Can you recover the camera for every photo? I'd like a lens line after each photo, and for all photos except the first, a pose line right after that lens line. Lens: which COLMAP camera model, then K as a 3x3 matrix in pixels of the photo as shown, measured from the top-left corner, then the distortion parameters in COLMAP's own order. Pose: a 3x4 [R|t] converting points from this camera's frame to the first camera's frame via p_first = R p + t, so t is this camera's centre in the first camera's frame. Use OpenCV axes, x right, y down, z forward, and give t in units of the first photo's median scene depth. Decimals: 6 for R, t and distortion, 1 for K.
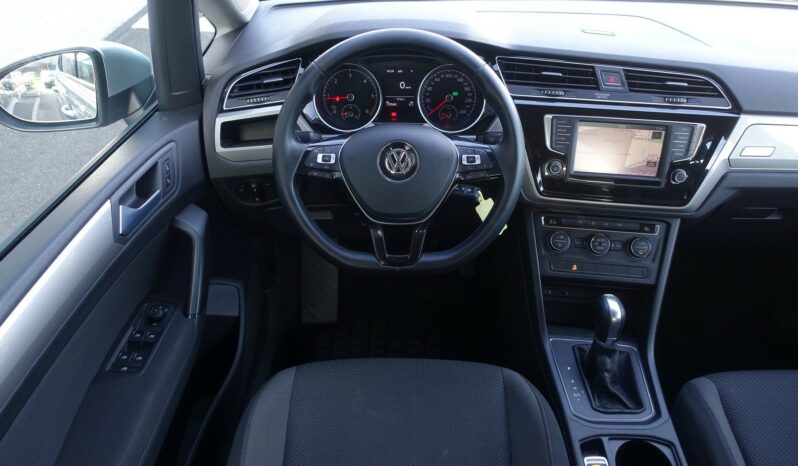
lens RADIAL K [[550.8, 0, 404.1], [0, 550.8, 230.7], [0, 0, 1]] dist [0.000228, -0.001153]
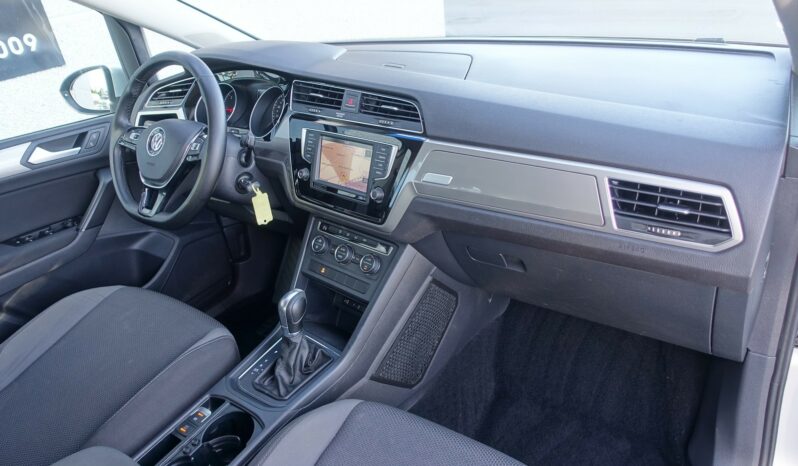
lens RADIAL K [[550.8, 0, 401.8], [0, 550.8, 229.3], [0, 0, 1]] dist [0.000228, -0.001153]
pose [[0.813301, 0.176472, -0.554436, 1.123549], [-0.246645, 0.967610, -0.053822, 0.009540], [0.526980, 0.180522, 0.830484, 0.178265]]
